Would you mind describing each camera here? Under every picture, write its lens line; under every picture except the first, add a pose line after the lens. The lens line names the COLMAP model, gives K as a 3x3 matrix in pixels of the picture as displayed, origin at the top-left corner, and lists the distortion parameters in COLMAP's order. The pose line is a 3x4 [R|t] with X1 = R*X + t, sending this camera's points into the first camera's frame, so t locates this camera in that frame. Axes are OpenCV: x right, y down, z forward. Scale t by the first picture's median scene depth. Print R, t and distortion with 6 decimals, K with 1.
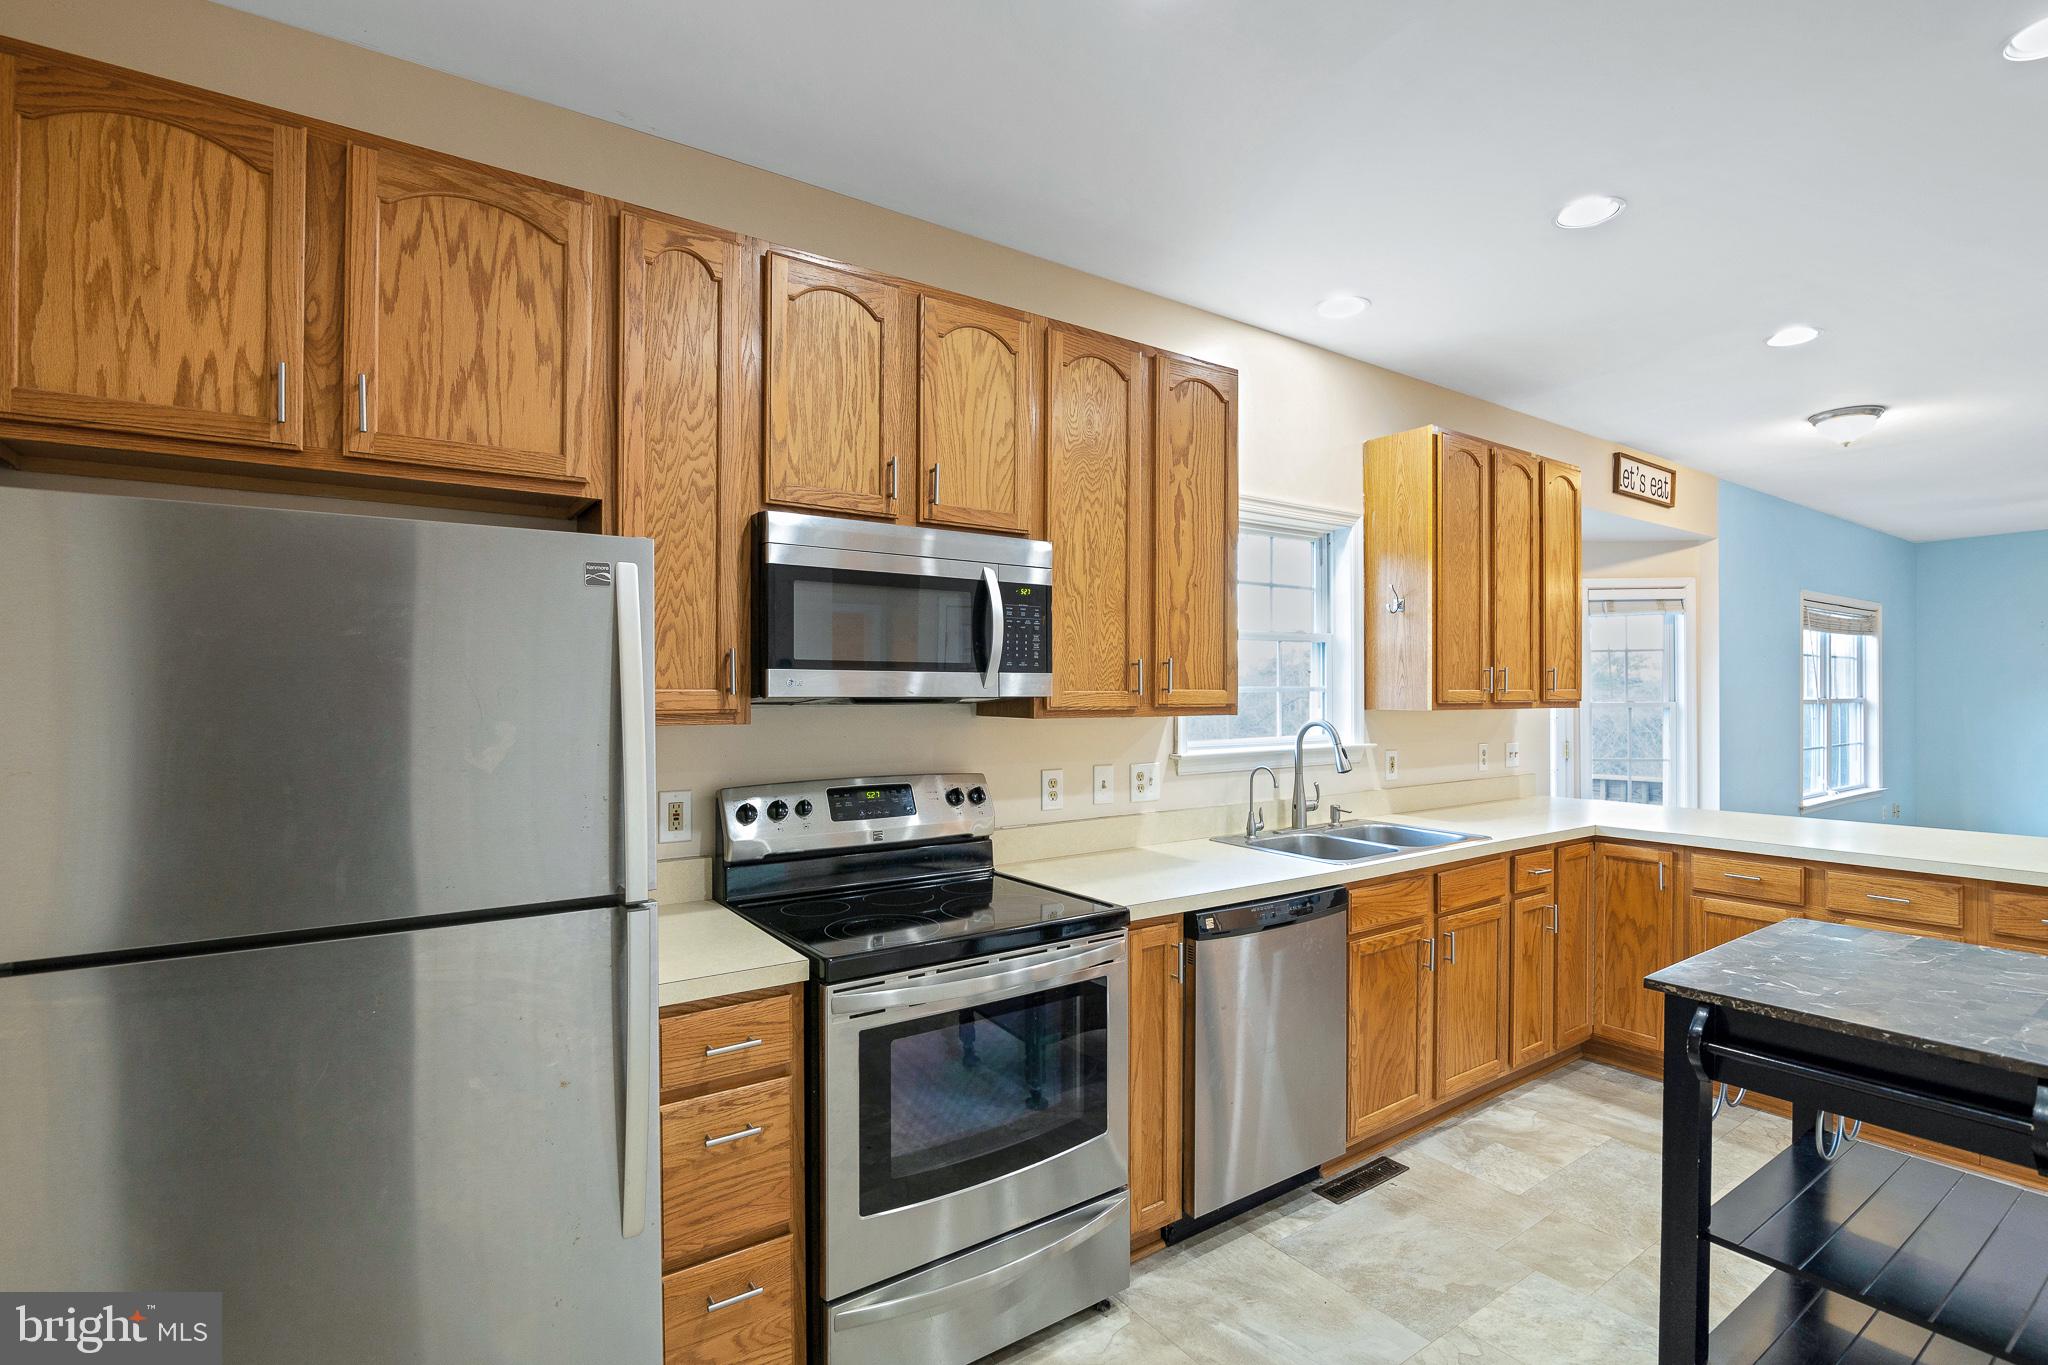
lens RADIAL K [[954.5, 0, 1014.8], [0, 954.5, 693.6], [0, 0, 1]] dist [-0.021279, -0.000071]
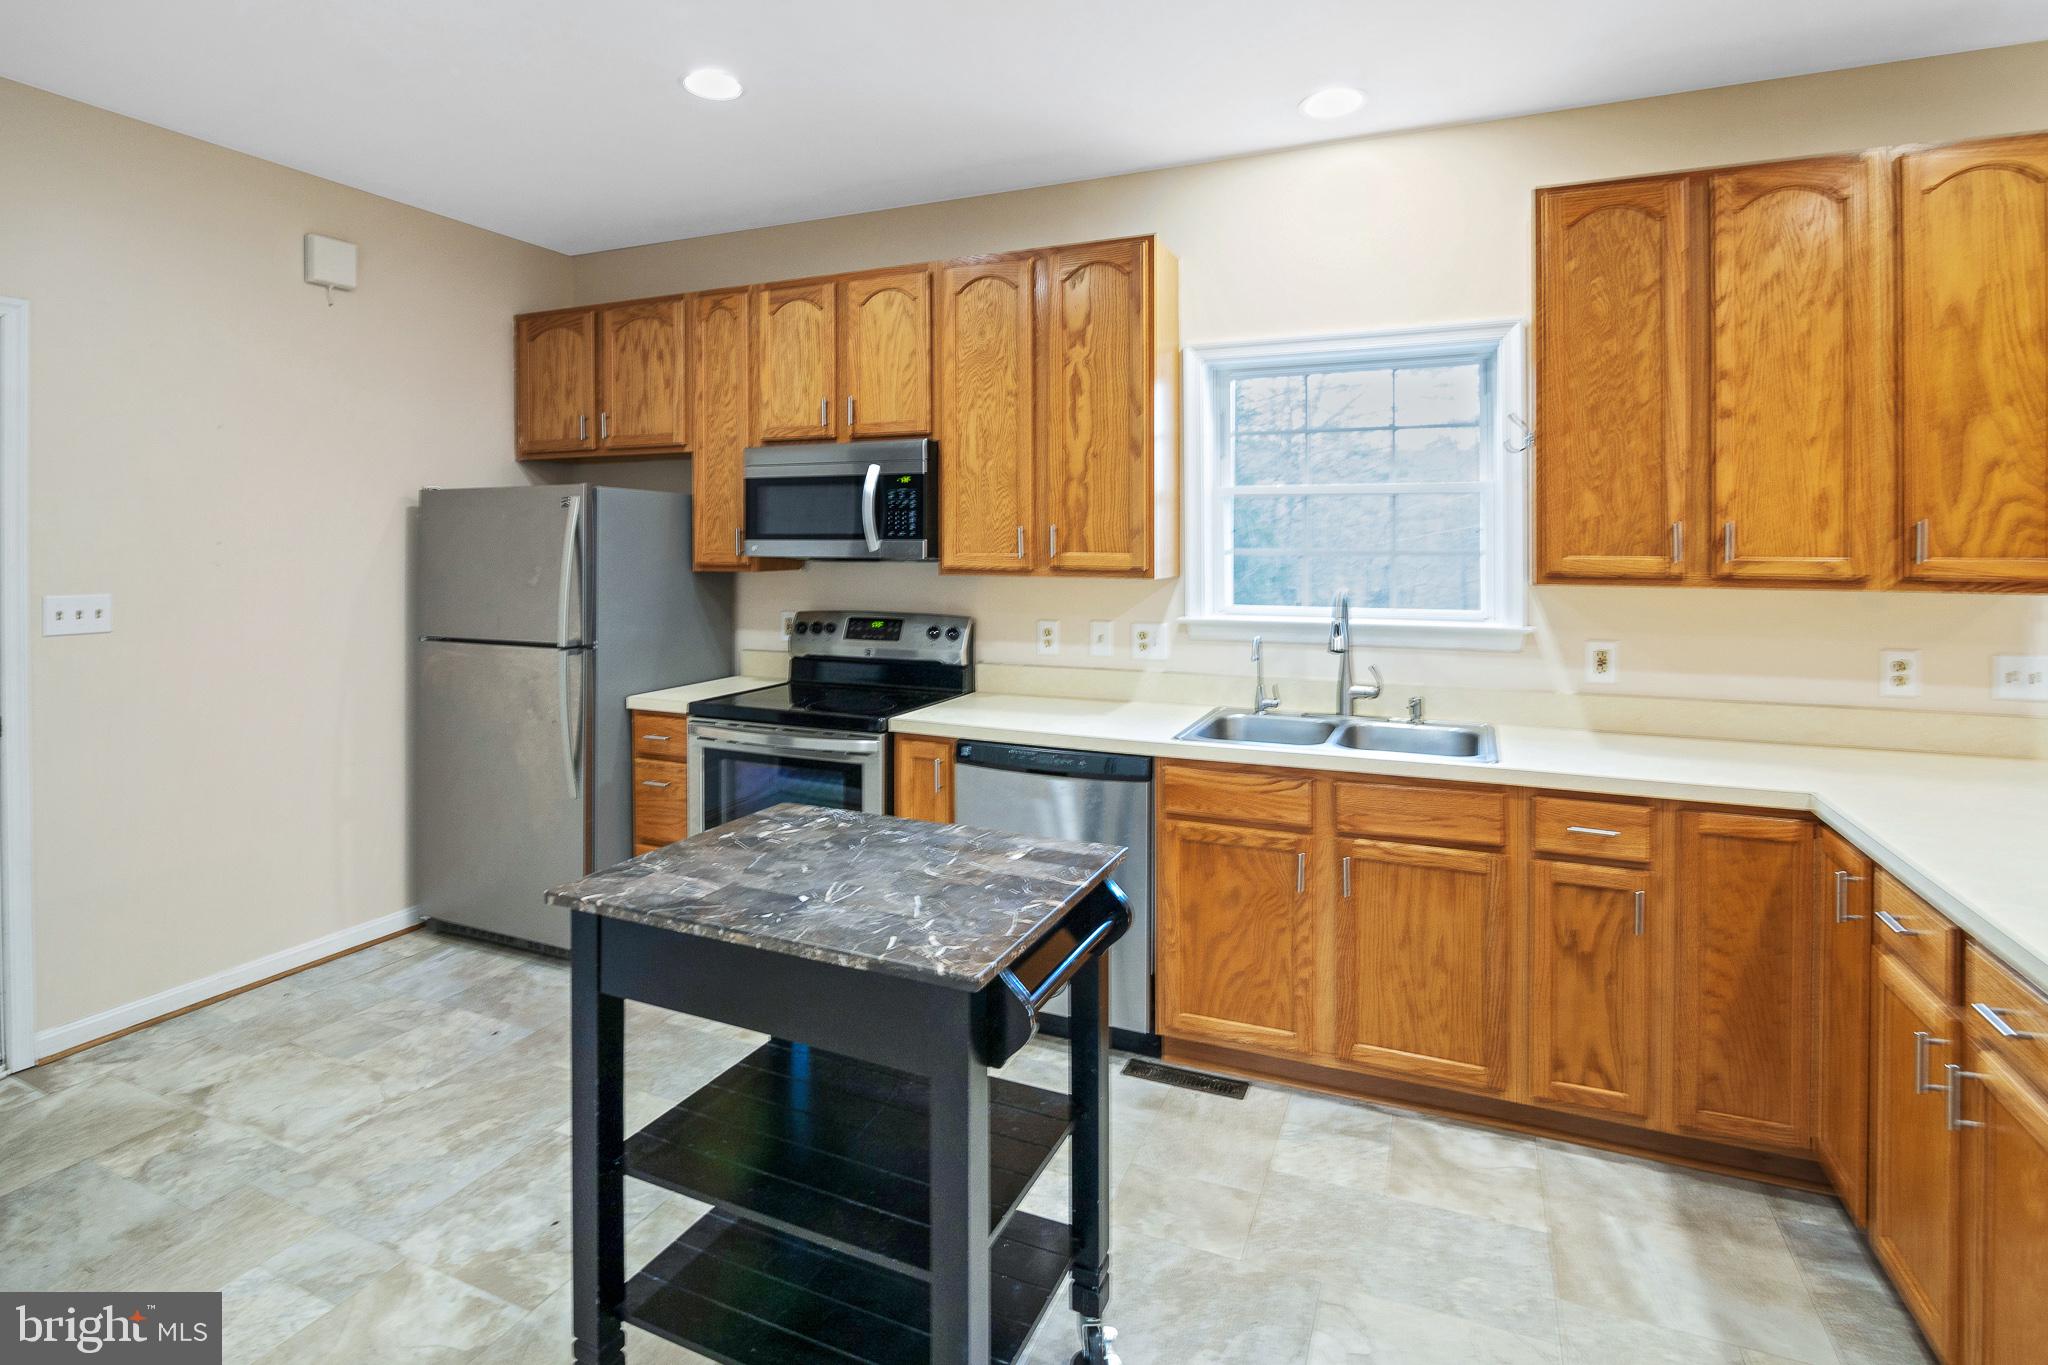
lens RADIAL K [[1001.8, 0, 1020.9], [0, 1001.8, 553.6], [0, 0, 1]] dist [-0.021396, 0.000173]
pose [[0.524891, 0.010402, -0.851106, 0.967549], [-0.004020, 0.999944, 0.009742, -0.012779], [0.851160, -0.001692, 0.524904, 0.300260]]
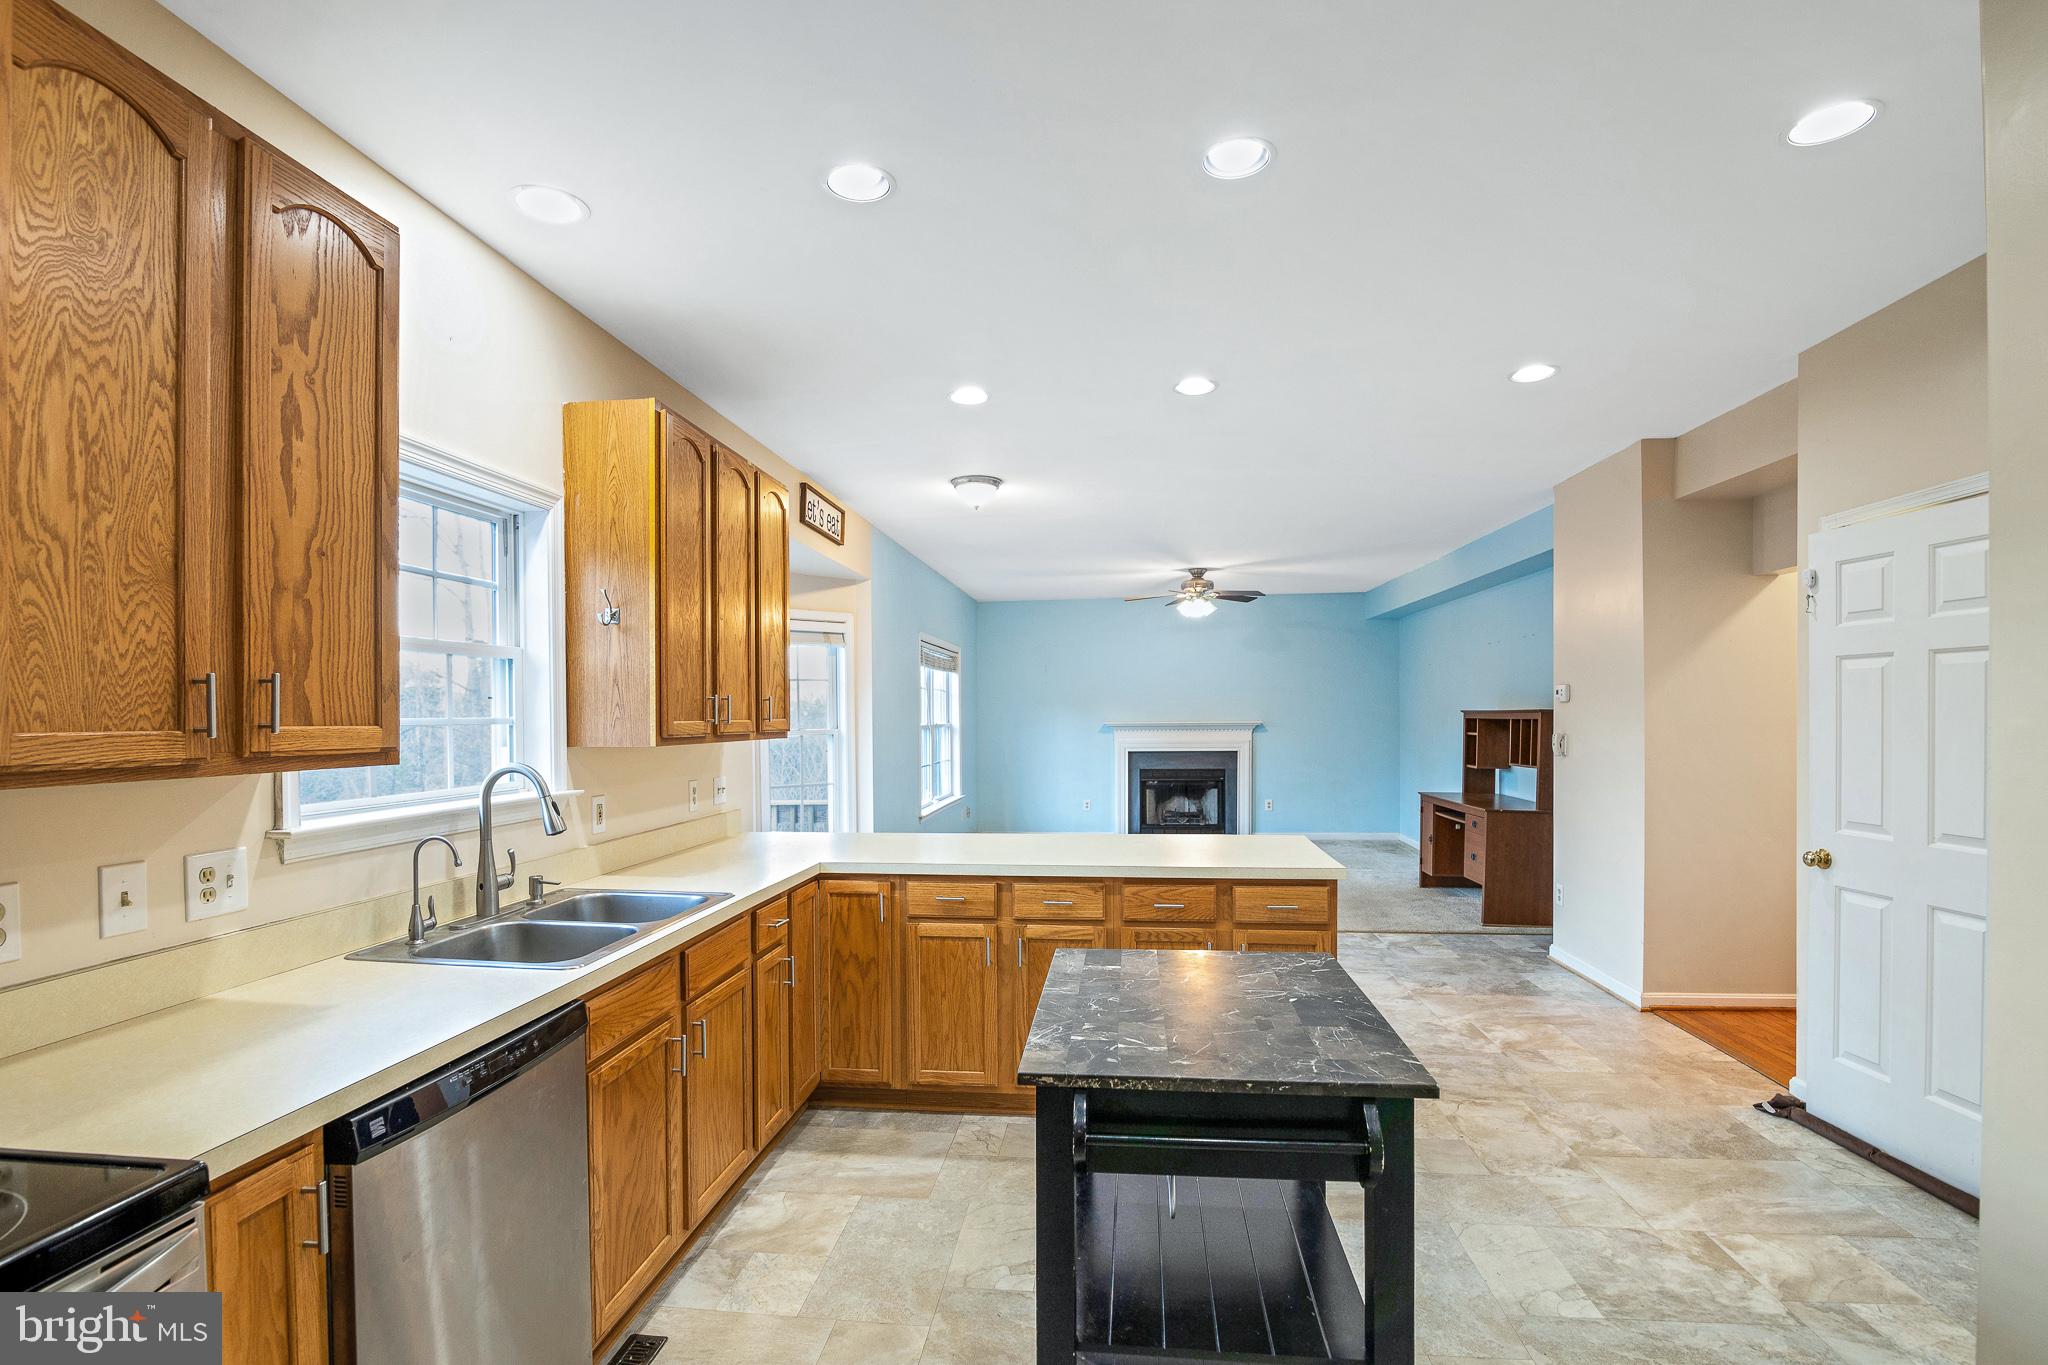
lens RADIAL K [[965.7, 0, 1026.0], [0, 965.7, 727.9], [0, 0, 1]] dist [-0.019240, 0.000490]
pose [[0.651485, -0.012383, 0.758560, 0.016786], [0.006059, 0.999920, 0.011120, -0.006292], [-0.758637, -0.002648, 0.651508, 0.234995]]
